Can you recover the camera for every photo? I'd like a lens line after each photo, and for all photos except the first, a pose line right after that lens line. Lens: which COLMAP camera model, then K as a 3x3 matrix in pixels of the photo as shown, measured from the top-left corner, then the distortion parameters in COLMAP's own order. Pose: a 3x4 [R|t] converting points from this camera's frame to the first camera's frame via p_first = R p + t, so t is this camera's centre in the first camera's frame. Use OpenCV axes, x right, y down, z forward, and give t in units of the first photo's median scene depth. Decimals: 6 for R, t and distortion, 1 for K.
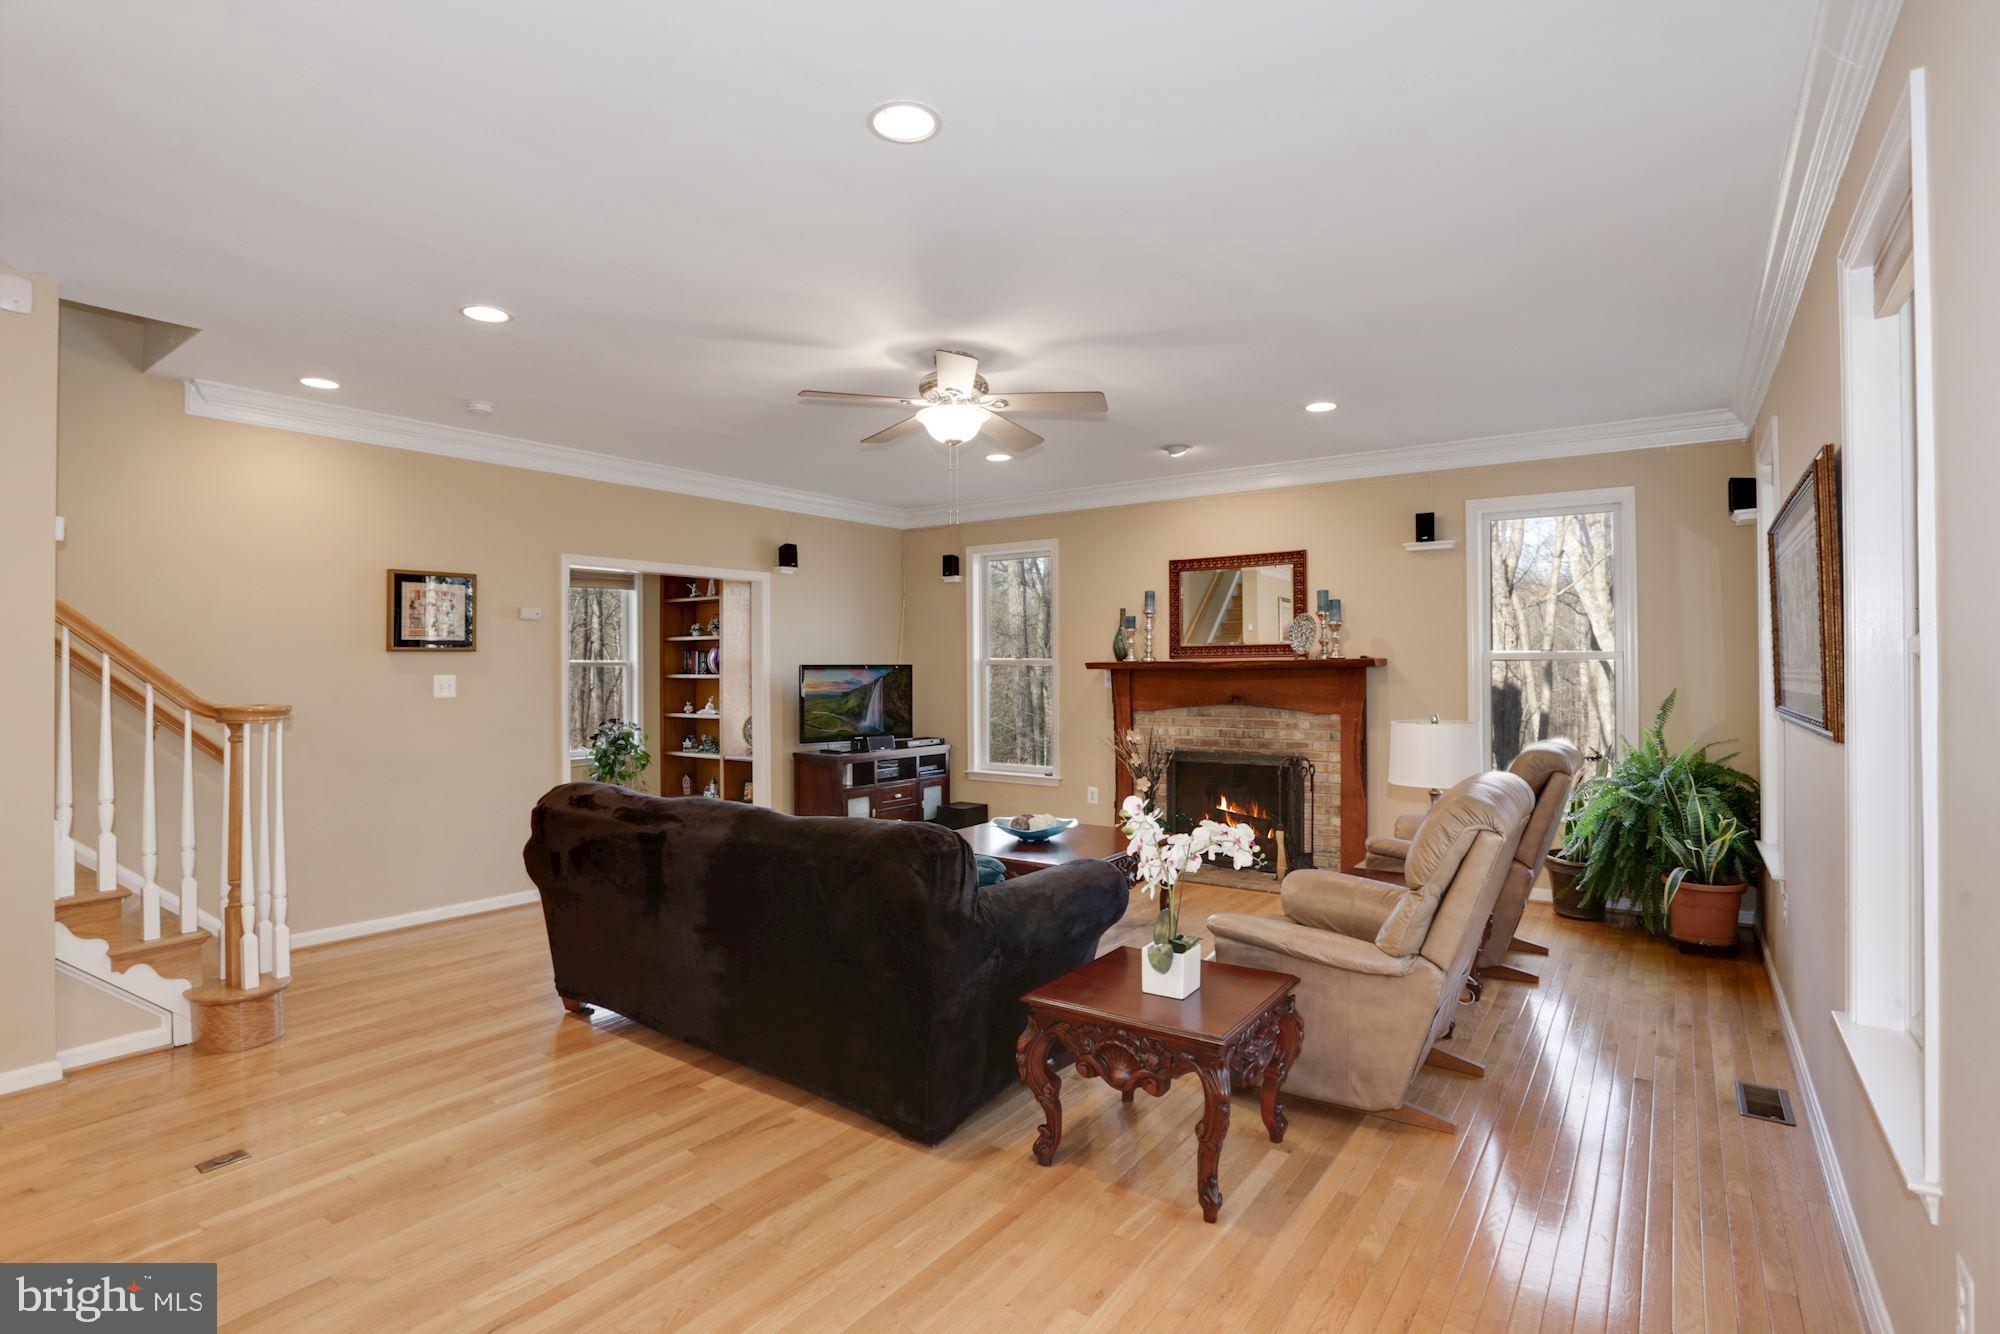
lens RADIAL K [[970.9, 0, 996.6], [0, 970.9, 655.2], [0, 0, 1]] dist [-0.068456, 0.026047]
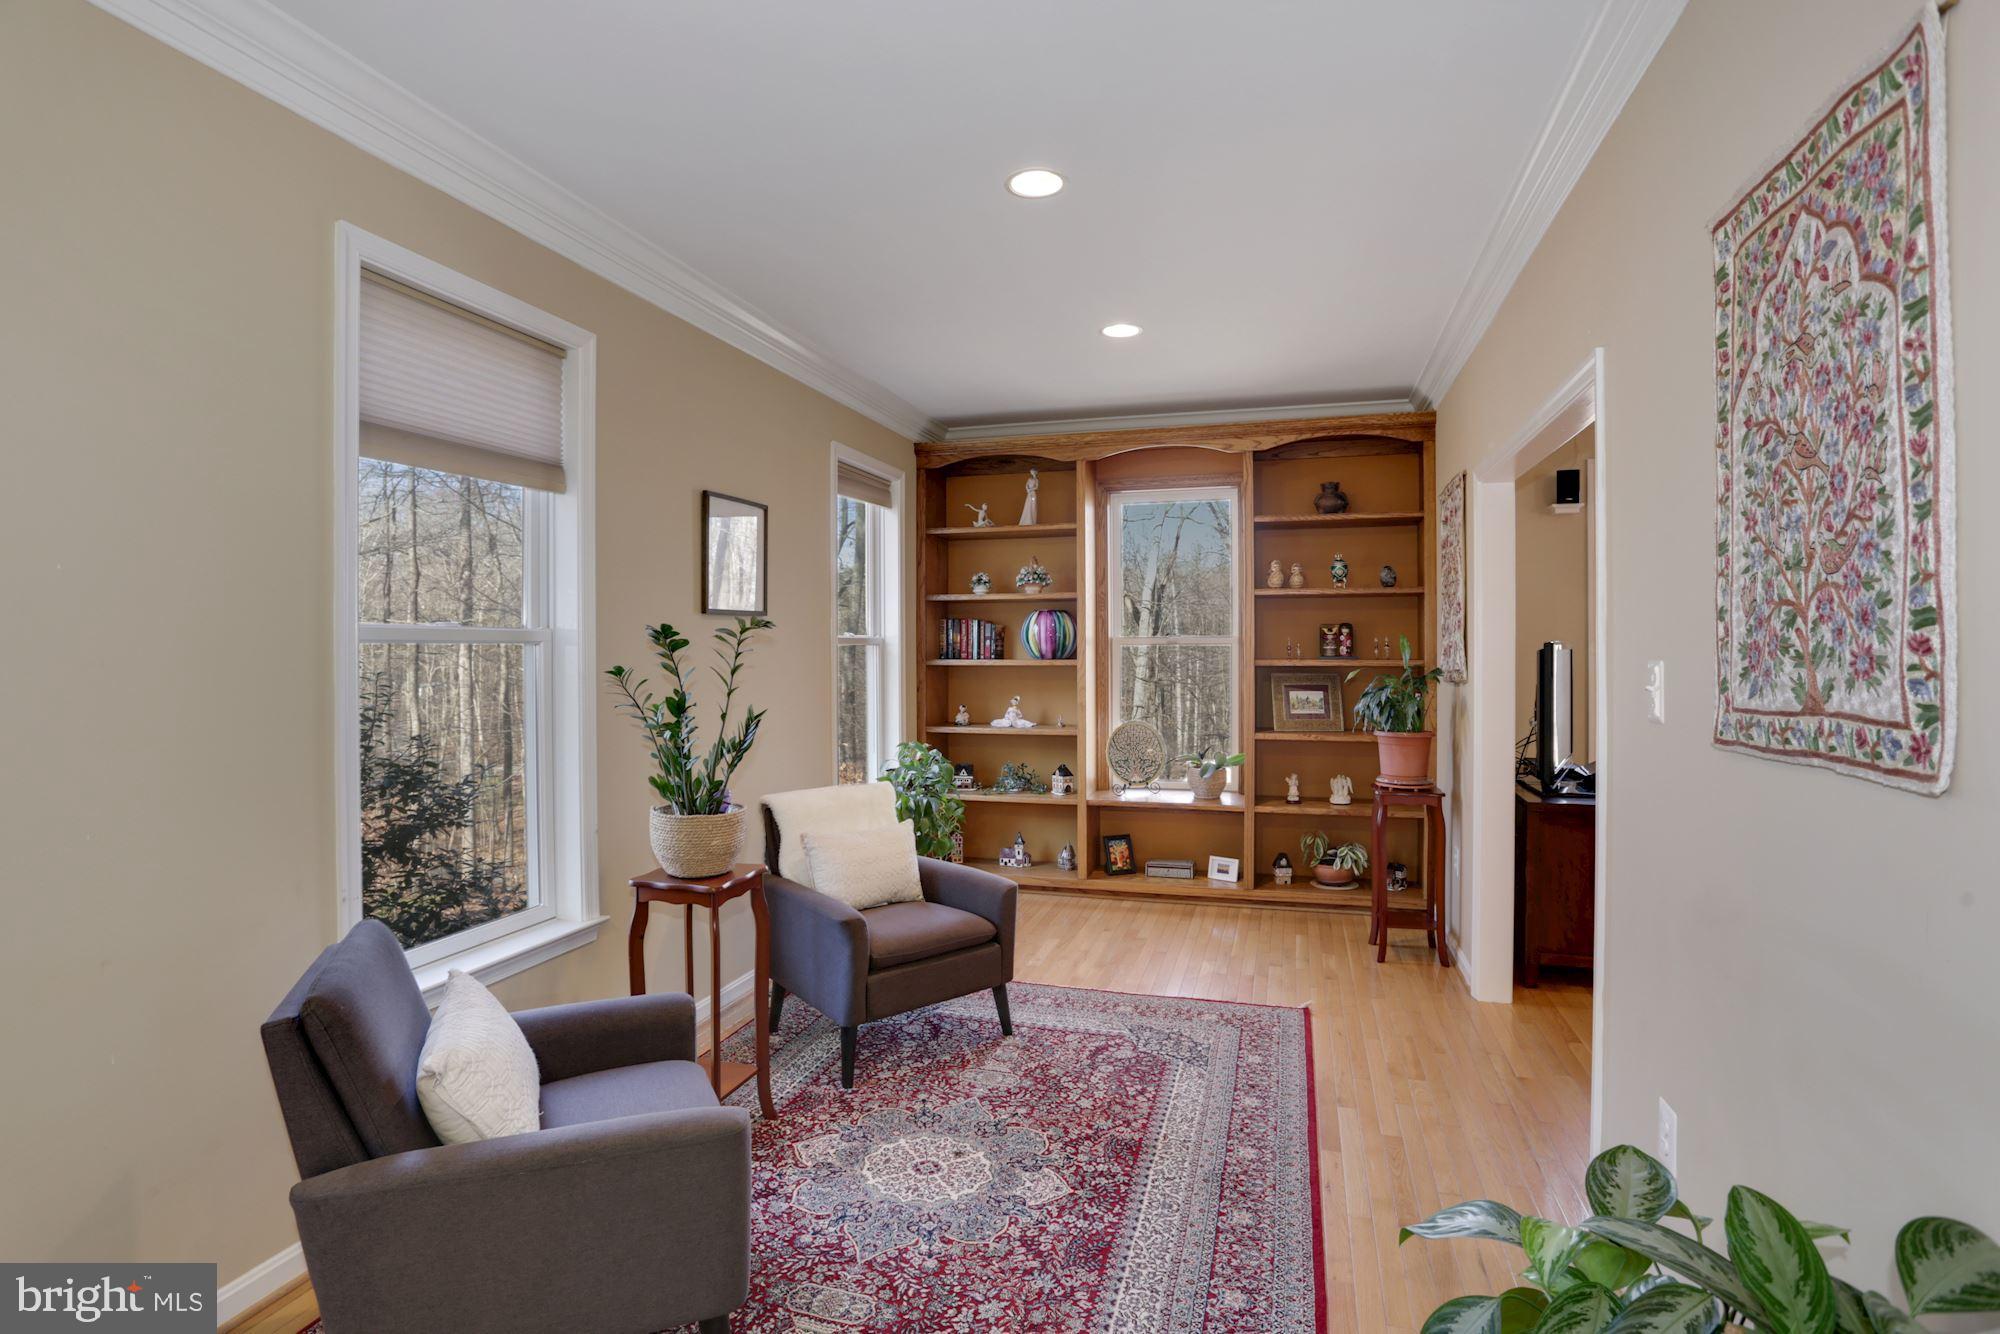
lens RADIAL K [[970.9, 0, 996.9], [0, 970.9, 658.0], [0, 0, 1]] dist [-0.068456, 0.026047]
pose [[0.944821, -0.003873, 0.327564, -0.769443], [-0.003659, 0.999743, 0.022377, 0.009041], [-0.327567, -0.022341, 0.944564, 0.674192]]
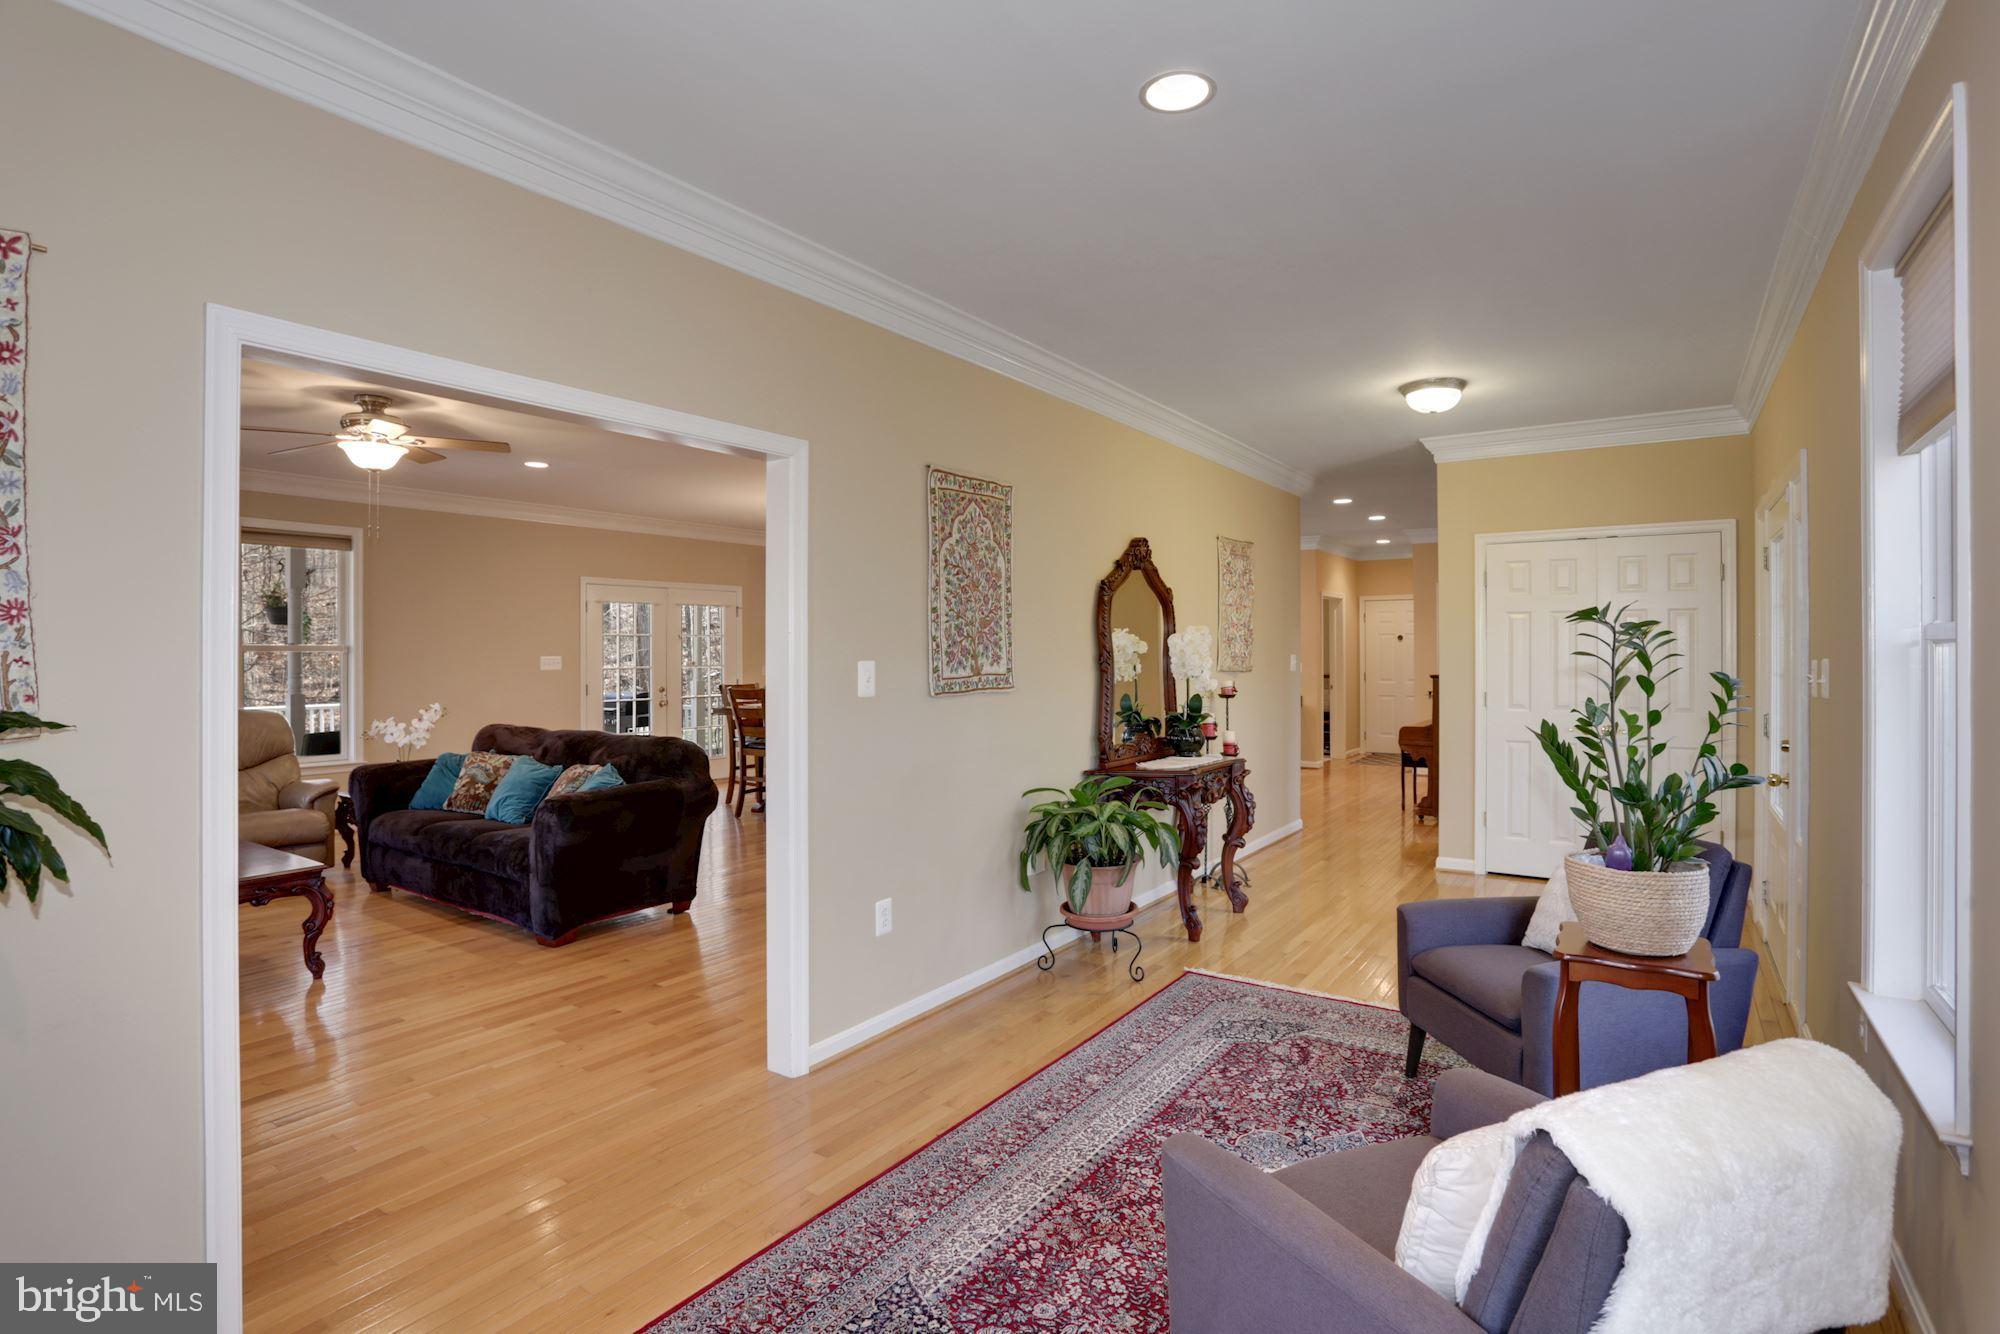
lens RADIAL K [[970.9, 0, 990.5], [0, 970.9, 654.9], [0, 0, 1]] dist [-0.068456, 0.026047]
pose [[-0.999876, 0.004098, -0.015227, -0.529781], [0.004219, 0.999960, -0.007896, 0.017036], [0.015194, -0.007959, -0.999853, 1.442726]]
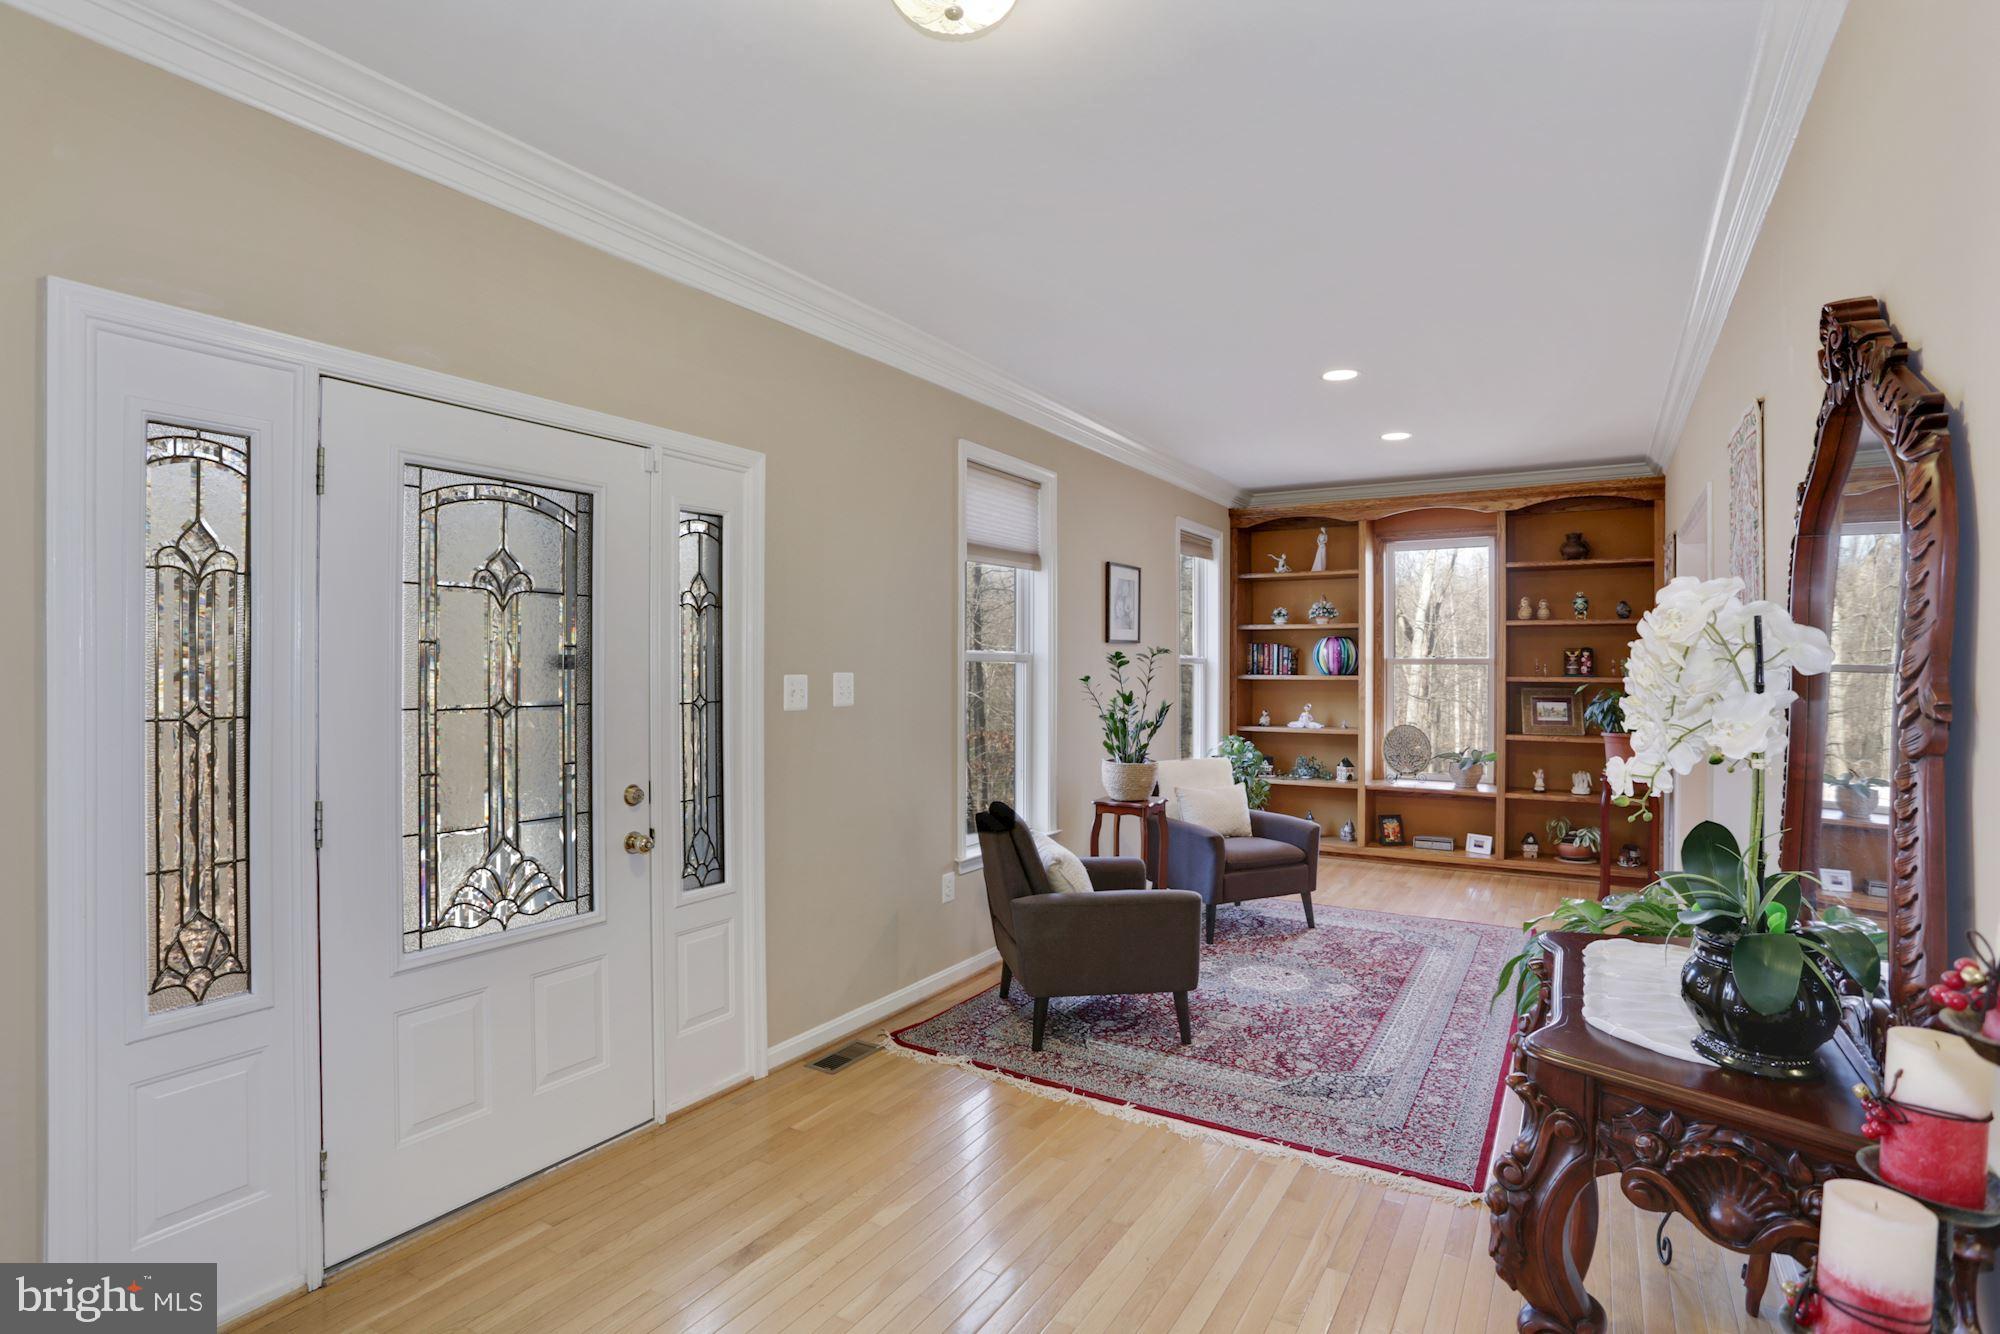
lens RADIAL K [[970.9, 0, 1003.3], [0, 970.9, 672.1], [0, 0, 1]] dist [-0.068456, 0.026047]
pose [[0.997191, 0.004264, 0.074780, -0.905040], [-0.005813, 0.999773, 0.020519, 0.005348], [-0.074676, -0.020896, 0.996989, 0.402954]]
